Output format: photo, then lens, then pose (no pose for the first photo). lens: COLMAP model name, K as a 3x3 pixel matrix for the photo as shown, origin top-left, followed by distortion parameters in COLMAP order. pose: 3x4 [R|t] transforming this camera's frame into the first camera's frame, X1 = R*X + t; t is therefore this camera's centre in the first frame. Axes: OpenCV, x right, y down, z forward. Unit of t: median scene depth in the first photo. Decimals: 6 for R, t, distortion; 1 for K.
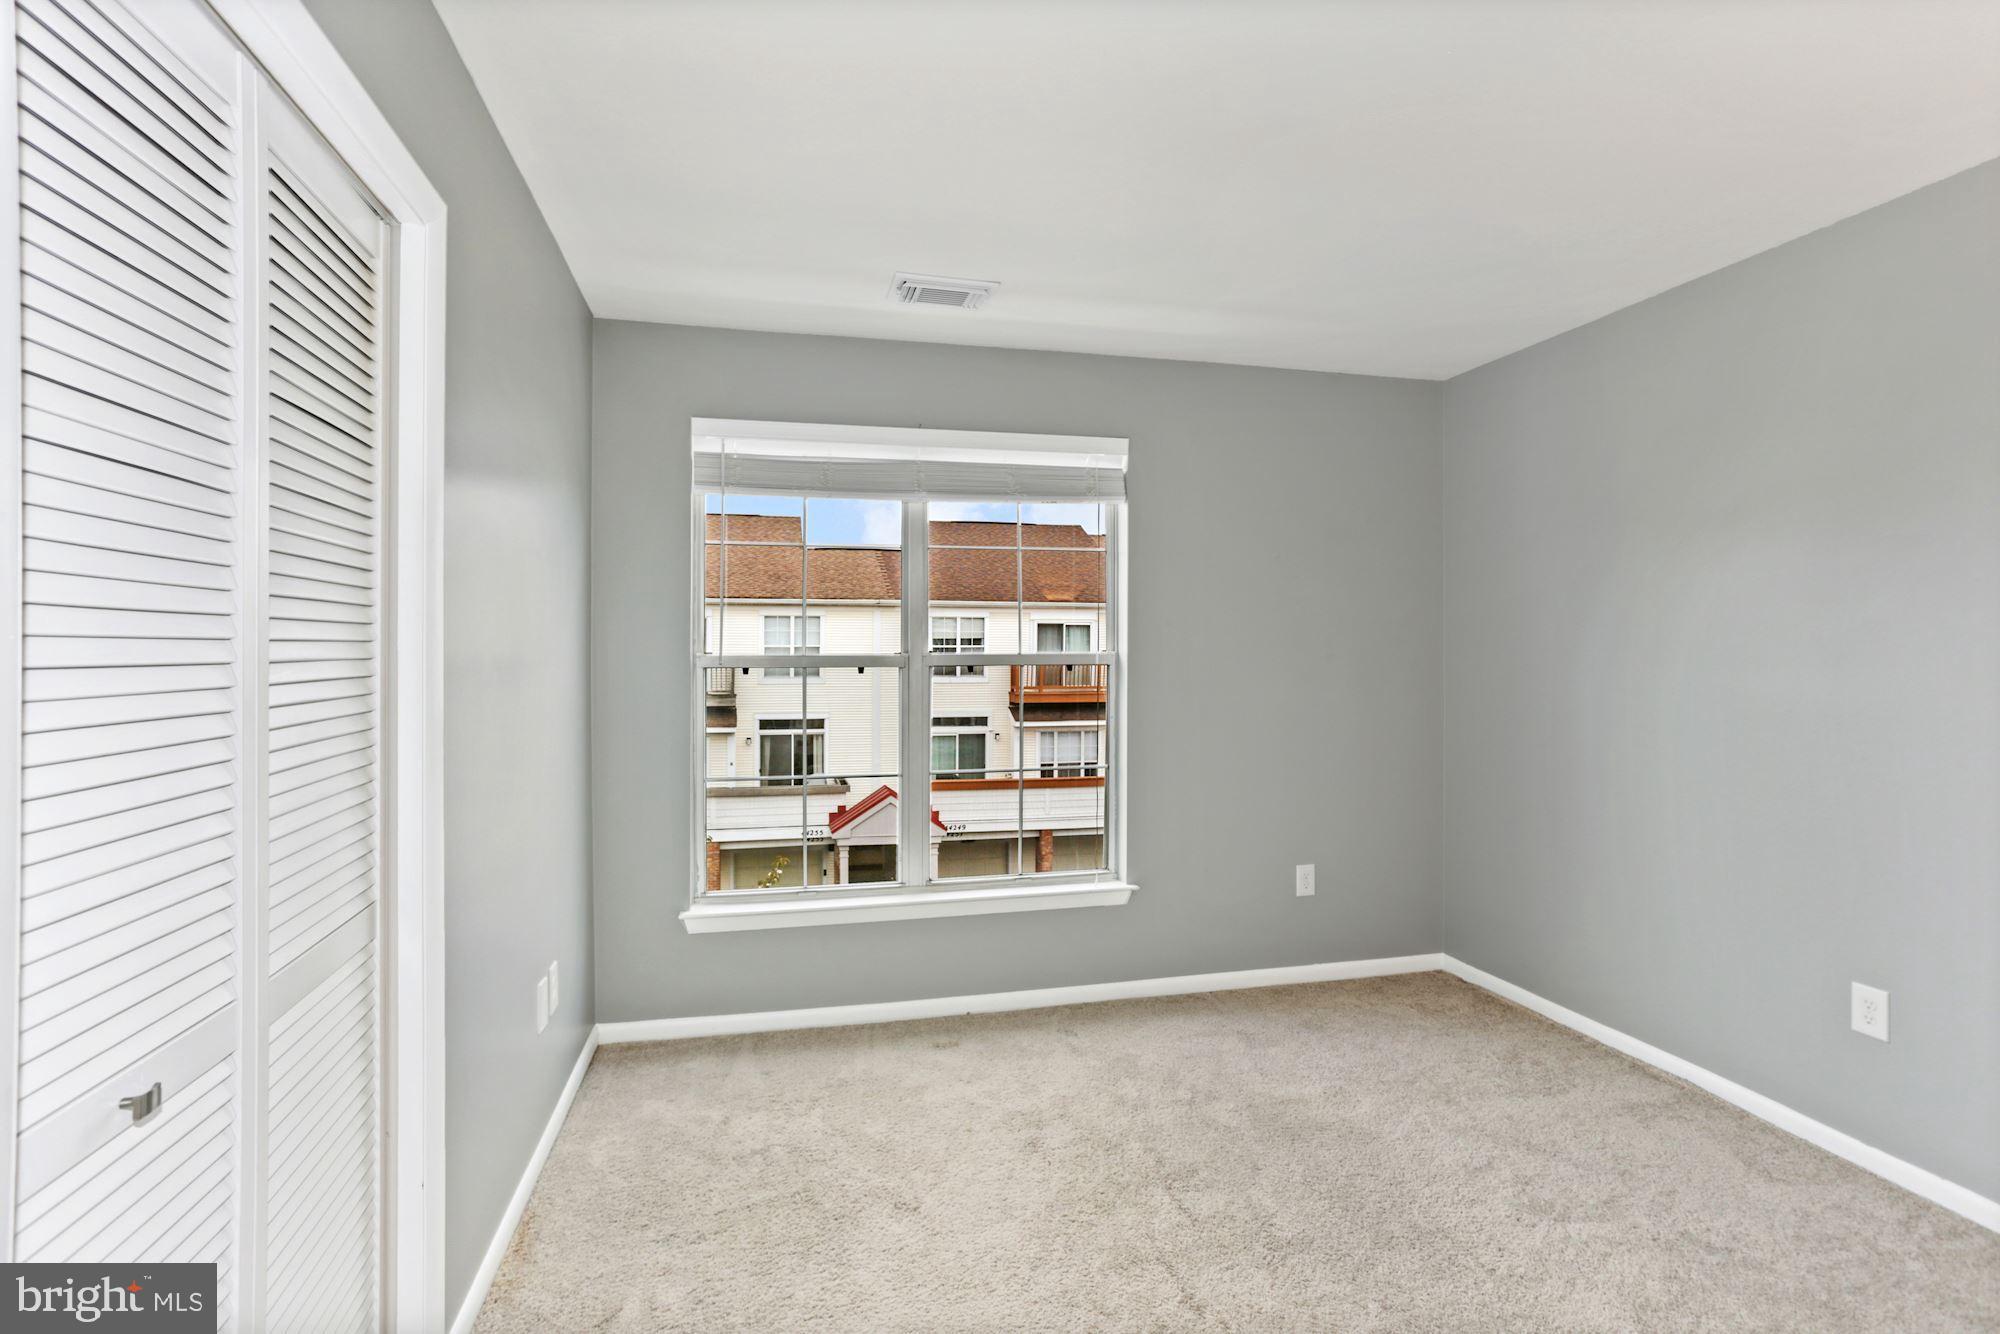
lens RADIAL K [[964.7, 0, 990.8], [0, 964.7, 646.4], [0, 0, 1]] dist [-0.034904, 0.016266]
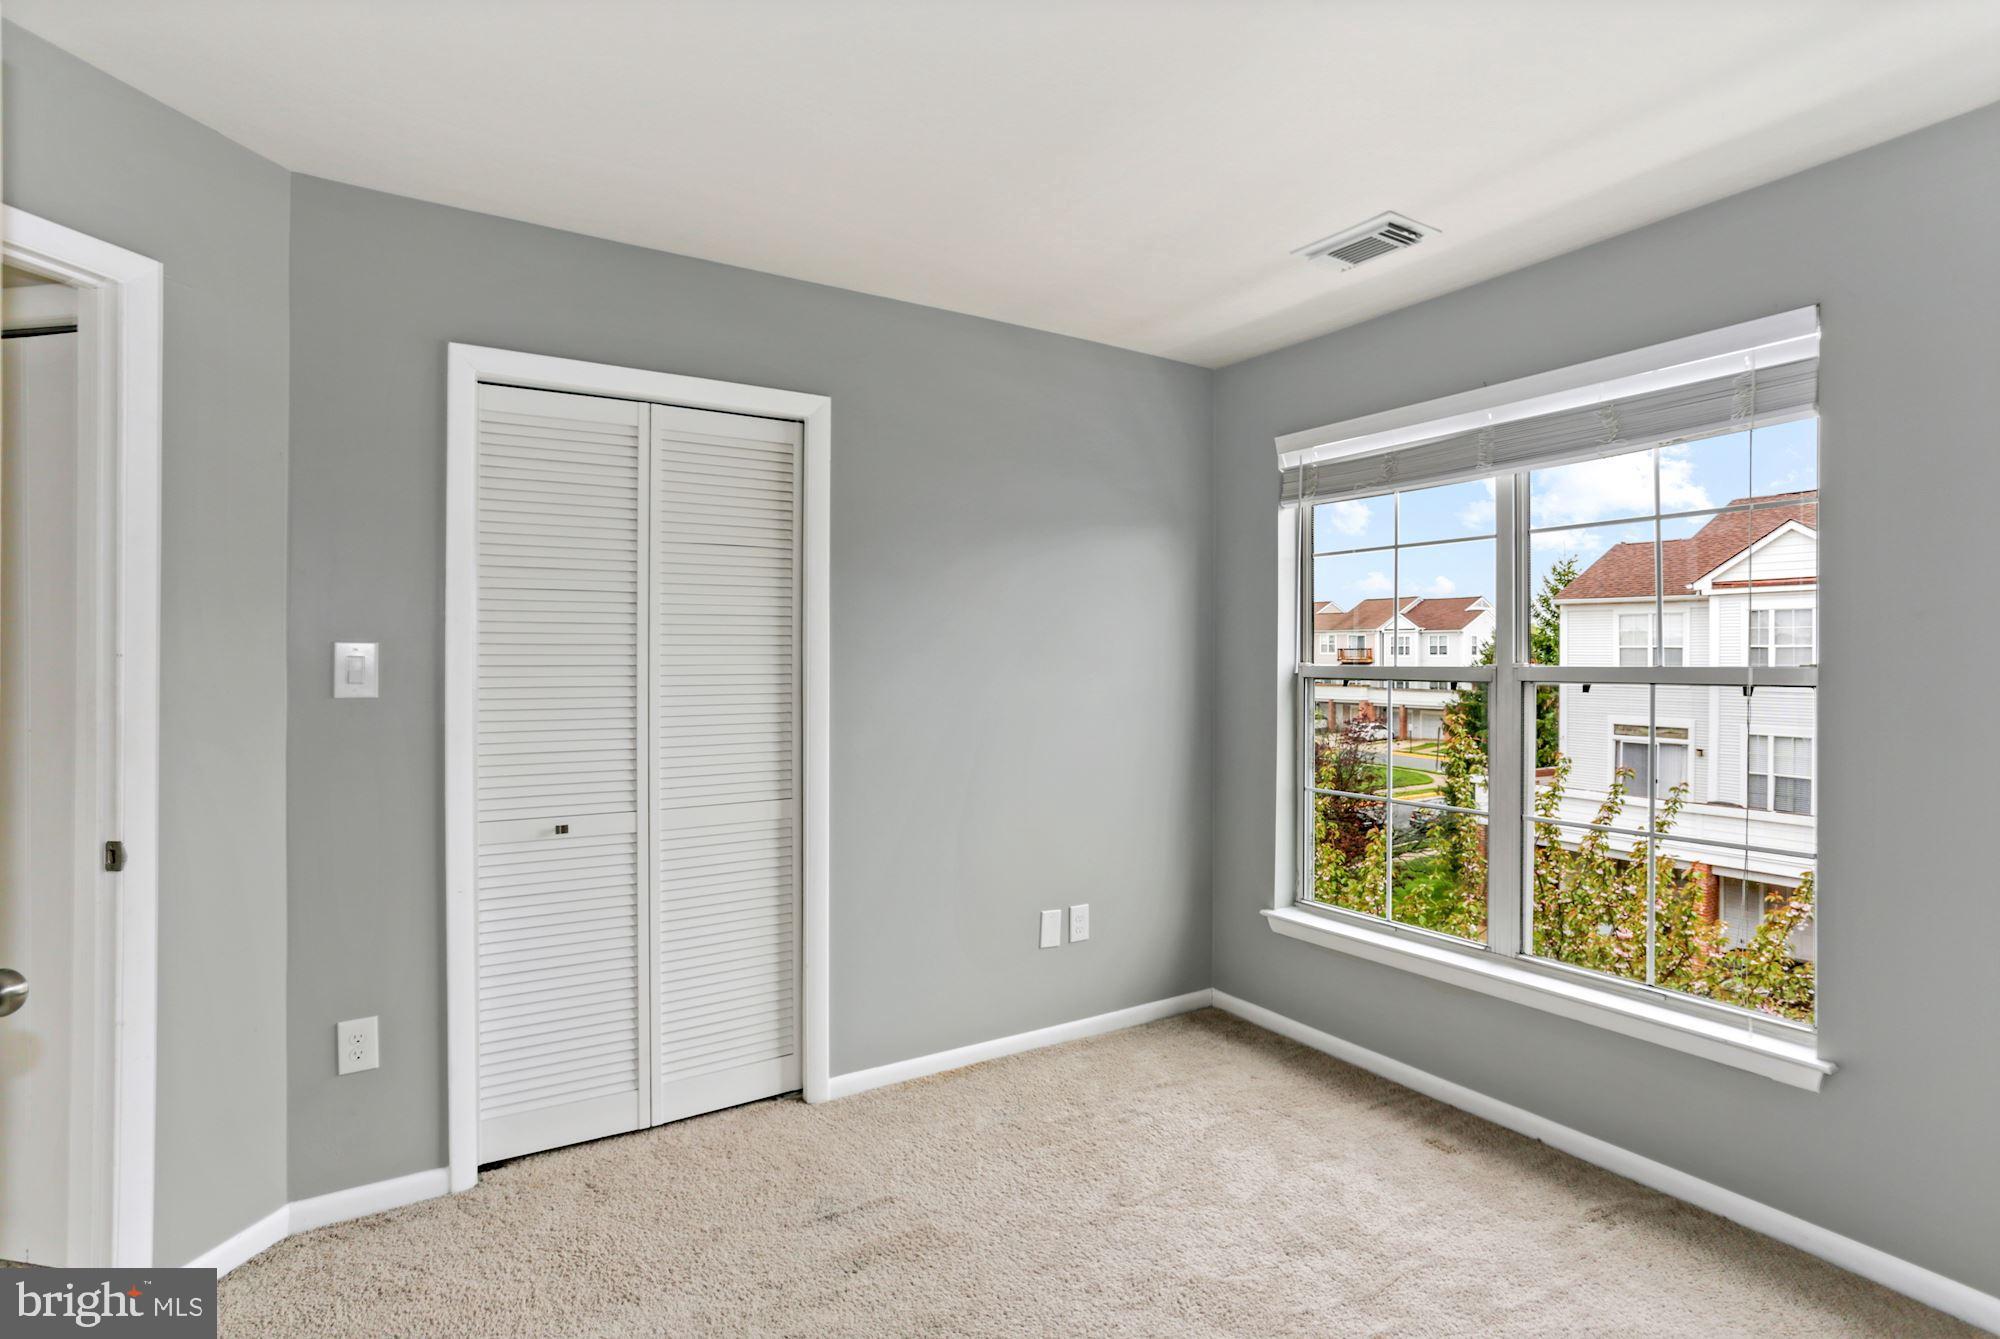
lens RADIAL K [[964.7, 0, 986.6], [0, 964.7, 666.9], [0, 0, 1]] dist [-0.034904, 0.016266]
pose [[0.329891, 0.007822, -0.943986, 0.566511], [-0.000649, 0.999967, 0.008059, 0.001830], [0.944019, -0.002046, 0.329886, 0.356172]]
